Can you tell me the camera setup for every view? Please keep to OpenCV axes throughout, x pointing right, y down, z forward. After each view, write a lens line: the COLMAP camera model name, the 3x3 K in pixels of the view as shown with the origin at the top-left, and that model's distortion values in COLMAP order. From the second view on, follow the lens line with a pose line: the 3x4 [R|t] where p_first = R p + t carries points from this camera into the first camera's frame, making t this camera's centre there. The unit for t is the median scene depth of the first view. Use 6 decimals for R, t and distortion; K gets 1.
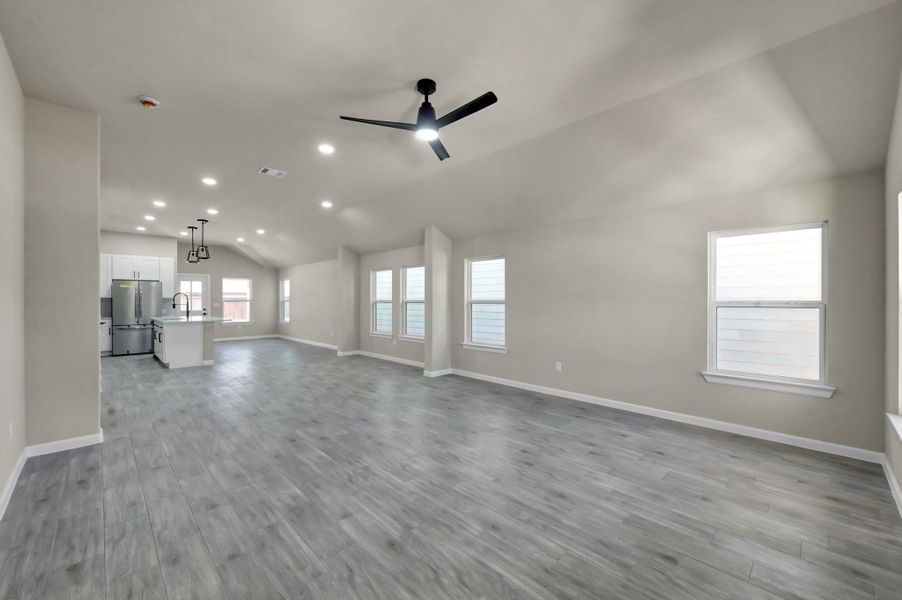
lens RADIAL K [[364.6, 0, 454.2], [0, 364.6, 301.3], [0, 0, 1]] dist [-0.002607, -0.000368]
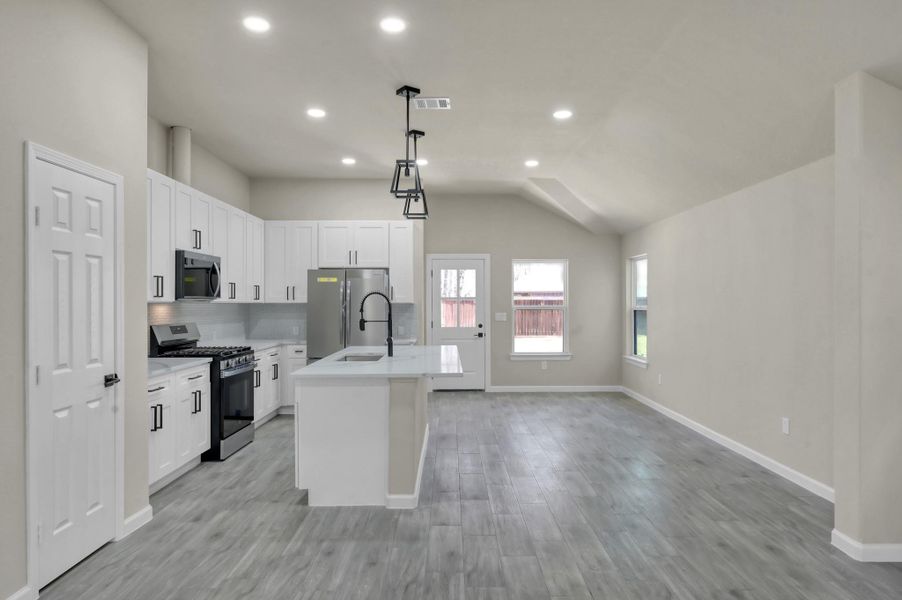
lens RADIAL K [[557.1, 0, 450.9], [0, 557.1, 302.4], [0, 0, 1]] dist [0.001218, -0.000150]
pose [[0.714366, -0.000903, -0.699772, -0.274307], [-0.001815, 0.999993, -0.003143, -0.010045], [0.699770, 0.003516, 0.714360, 0.639462]]
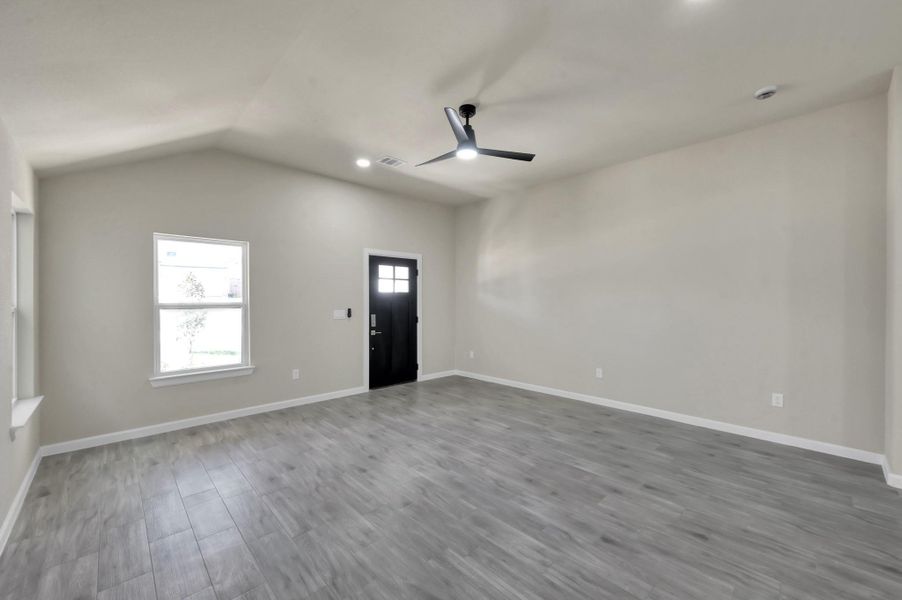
lens RADIAL K [[360.9, 0, 452.3], [0, 360.9, 301.2], [0, 0, 1]] dist [-0.008958, -0.000074]
pose [[-0.999804, 0.000225, 0.019820, -0.019293], [0.000511, 0.999896, 0.014401, -0.008949], [-0.019815, 0.014408, -0.999700, 0.781636]]
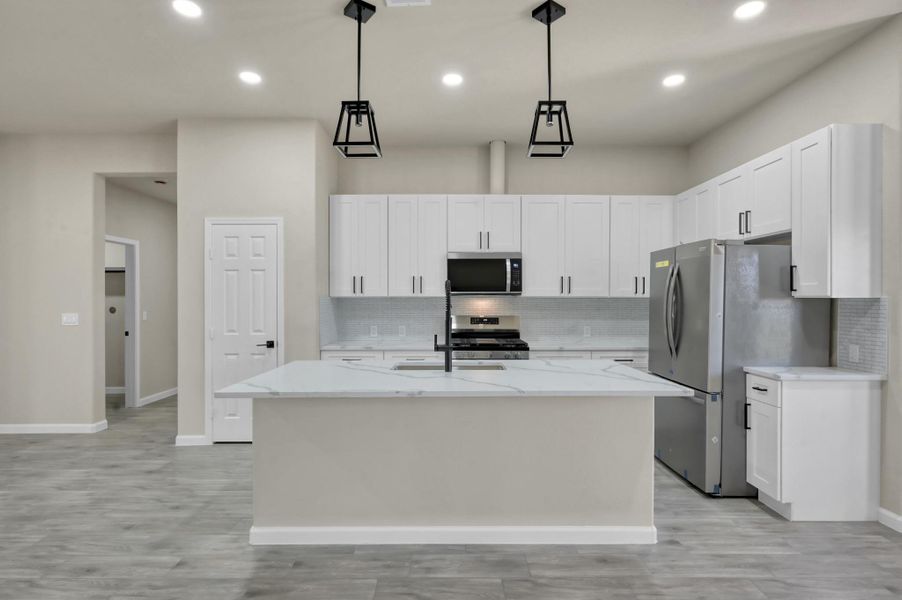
lens RADIAL K [[448.6, 0, 453.0], [0, 448.6, 298.0], [0, 0, 1]] dist [-0.000597, 0.000214]
pose [[-0.698492, -0.002315, -0.715614, -0.504619], [-0.003060, 0.999995, -0.000248, -0.010134], [0.715611, 0.002017, -0.698496, 1.290160]]
